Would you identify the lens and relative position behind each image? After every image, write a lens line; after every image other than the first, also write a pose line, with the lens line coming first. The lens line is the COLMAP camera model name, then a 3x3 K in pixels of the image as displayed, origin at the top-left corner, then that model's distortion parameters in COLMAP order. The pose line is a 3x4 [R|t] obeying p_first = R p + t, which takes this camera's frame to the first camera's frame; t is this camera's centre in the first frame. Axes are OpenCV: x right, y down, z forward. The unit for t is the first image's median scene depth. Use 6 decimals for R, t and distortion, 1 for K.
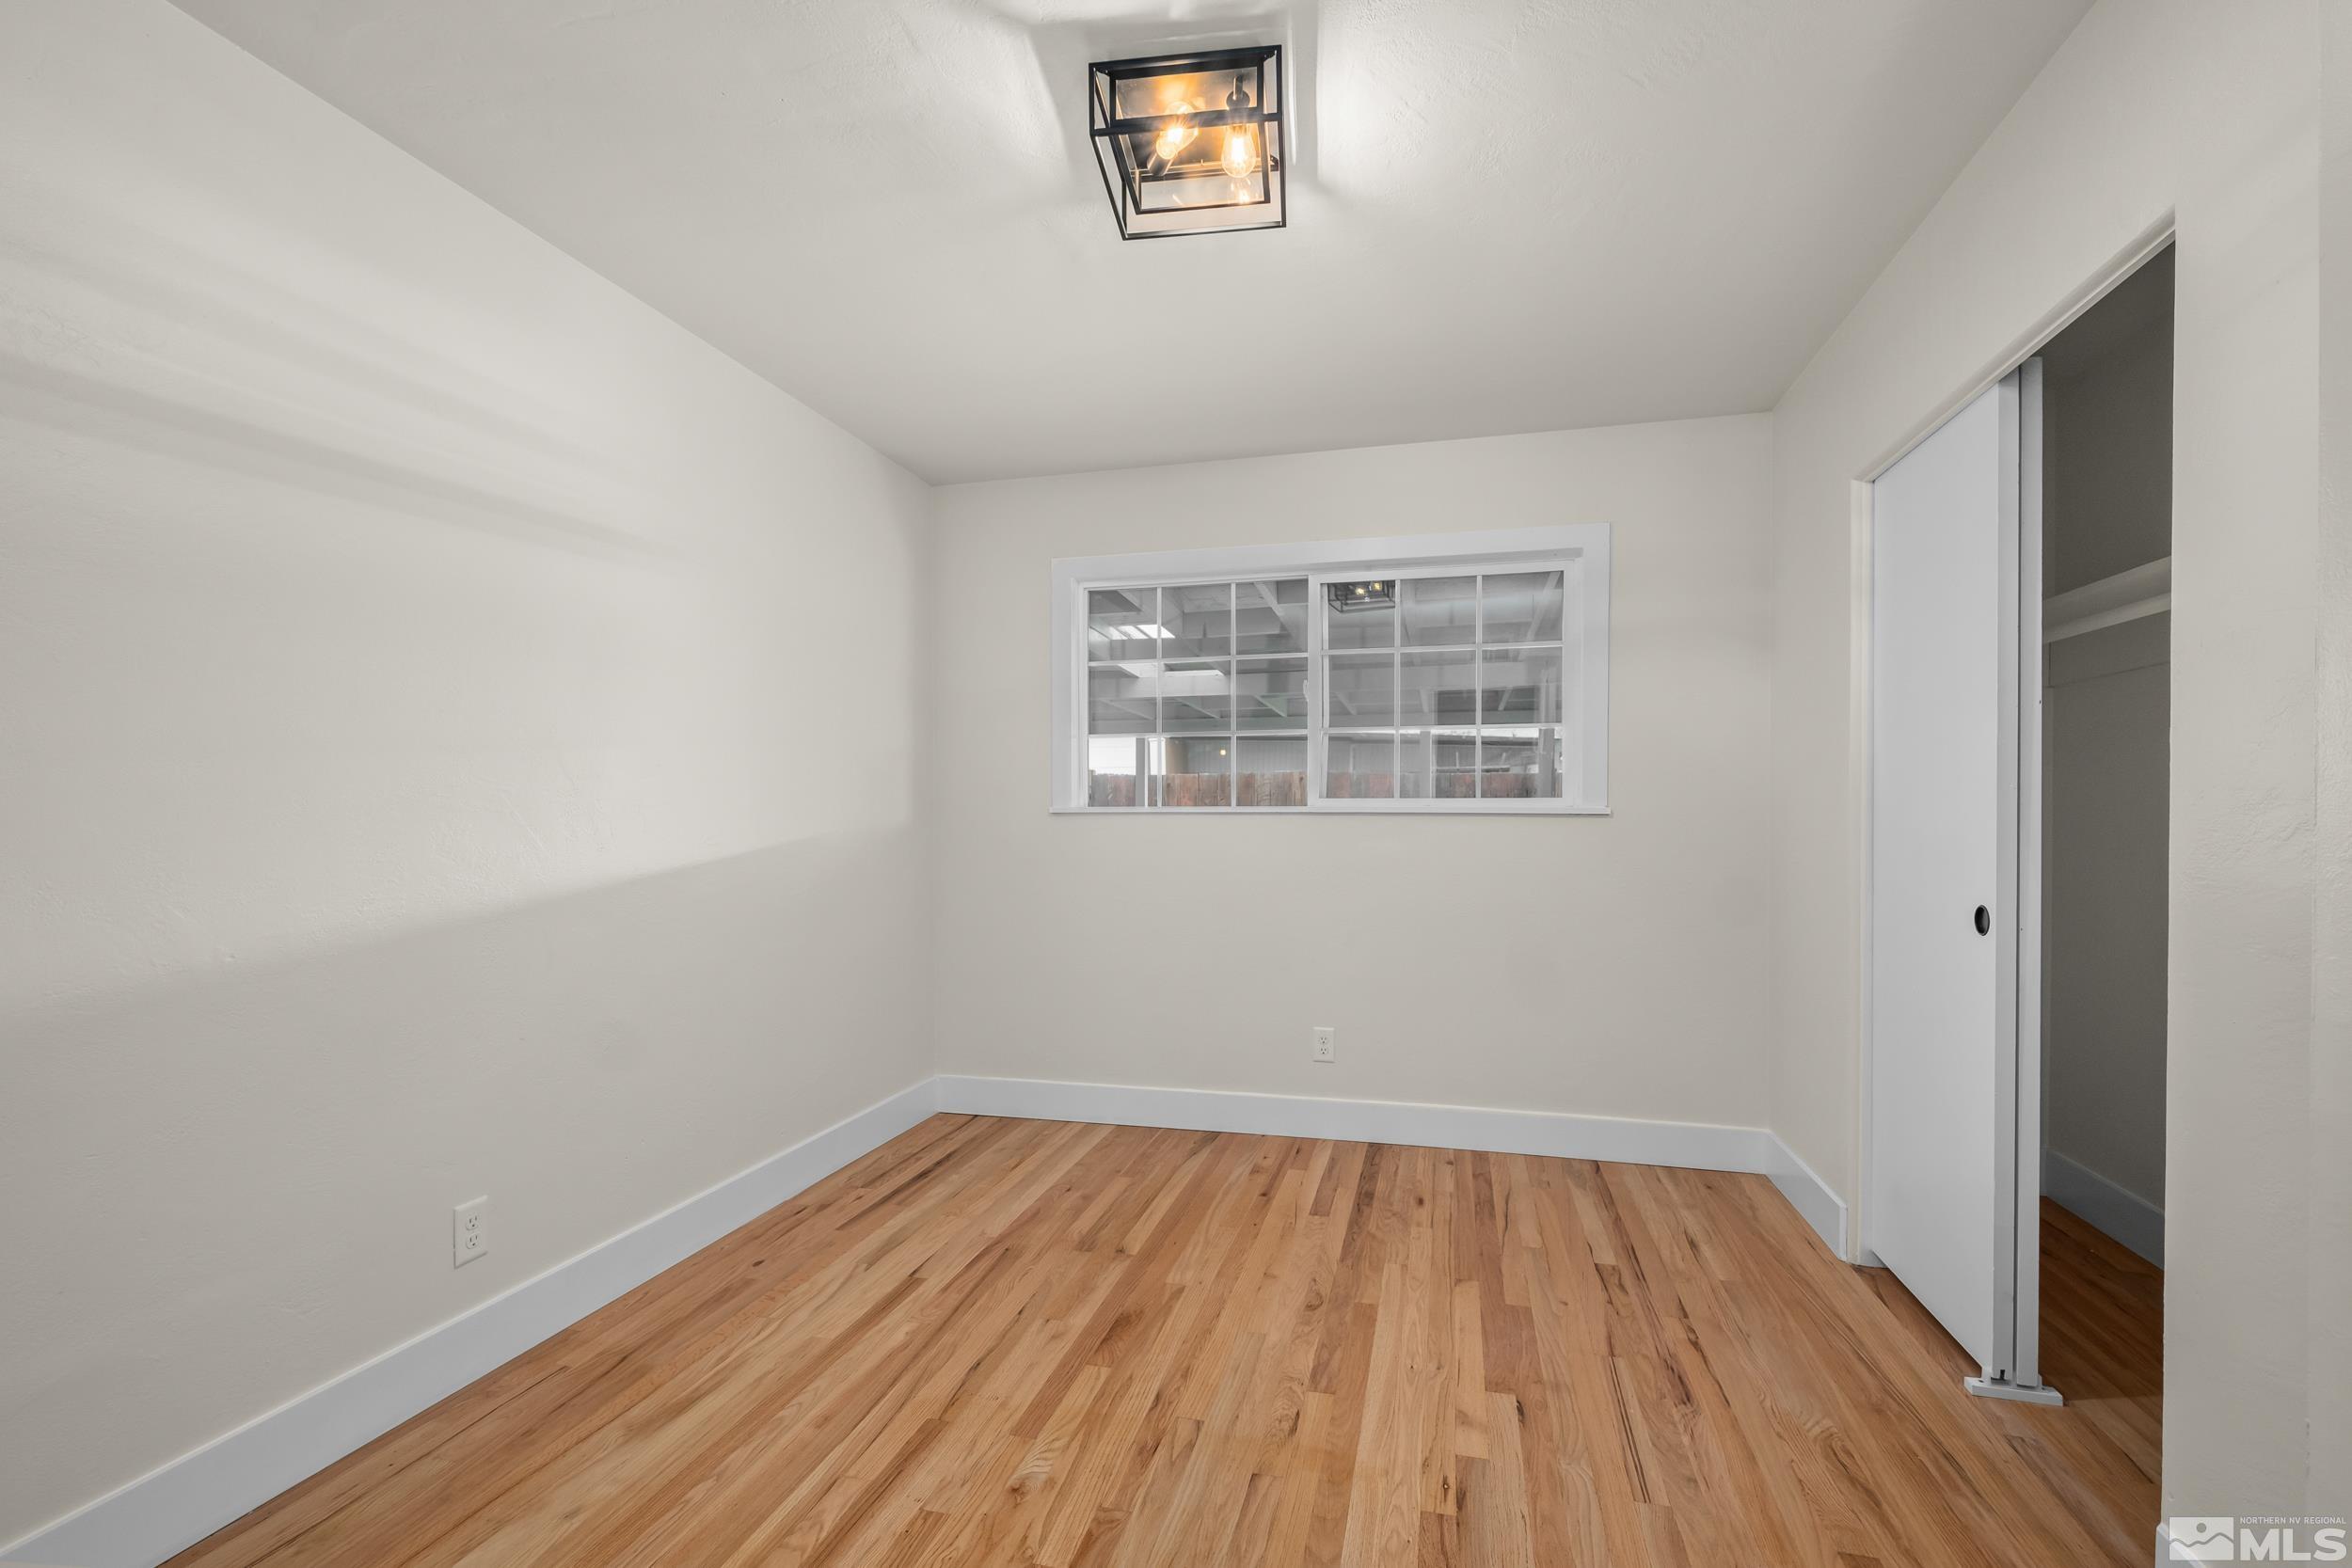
lens RADIAL K [[1047.3, 0, 1175.1], [0, 1047.3, 798.3], [0, 0, 1]] dist [-0.000001, -0.001679]
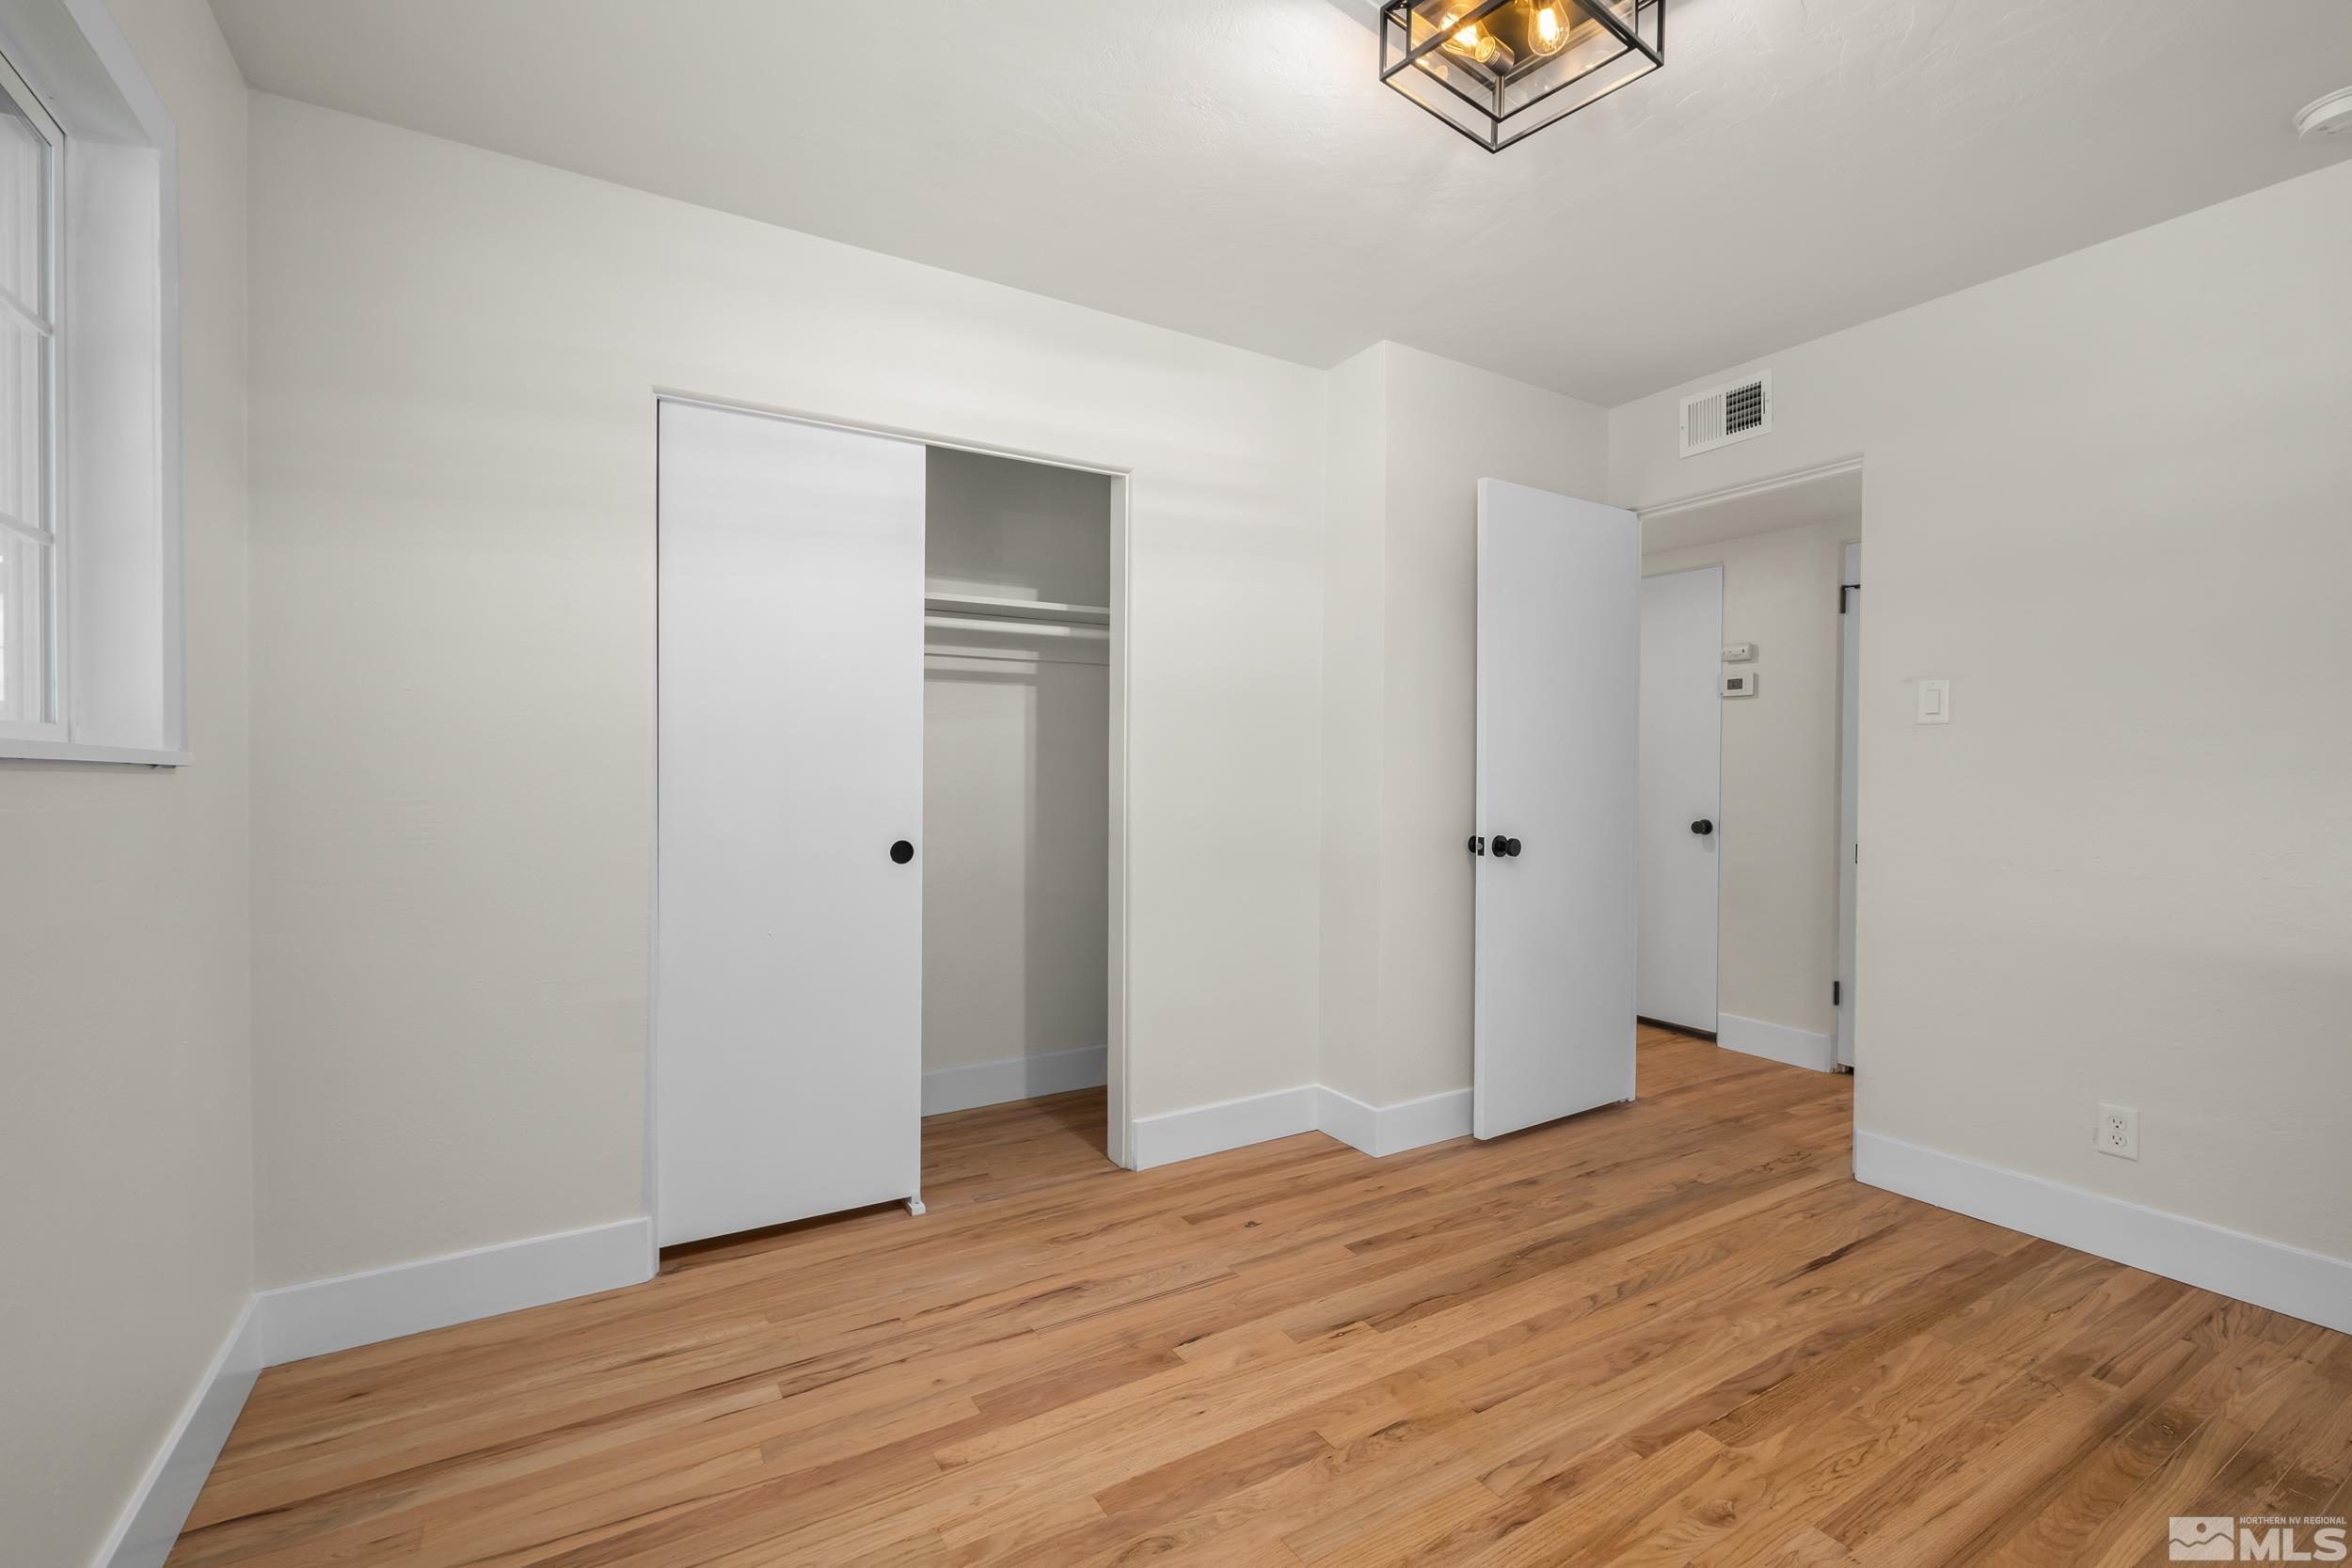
lens RADIAL K [[1047.3, 0, 1177.1], [0, 1047.3, 784.3], [0, 0, 1]] dist [-0.000001, -0.001679]
pose [[-0.723929, -0.010653, 0.689792, -0.400689], [-0.013400, 0.999909, 0.001379, 0.027168], [-0.689744, -0.008245, -0.724006, 1.883407]]
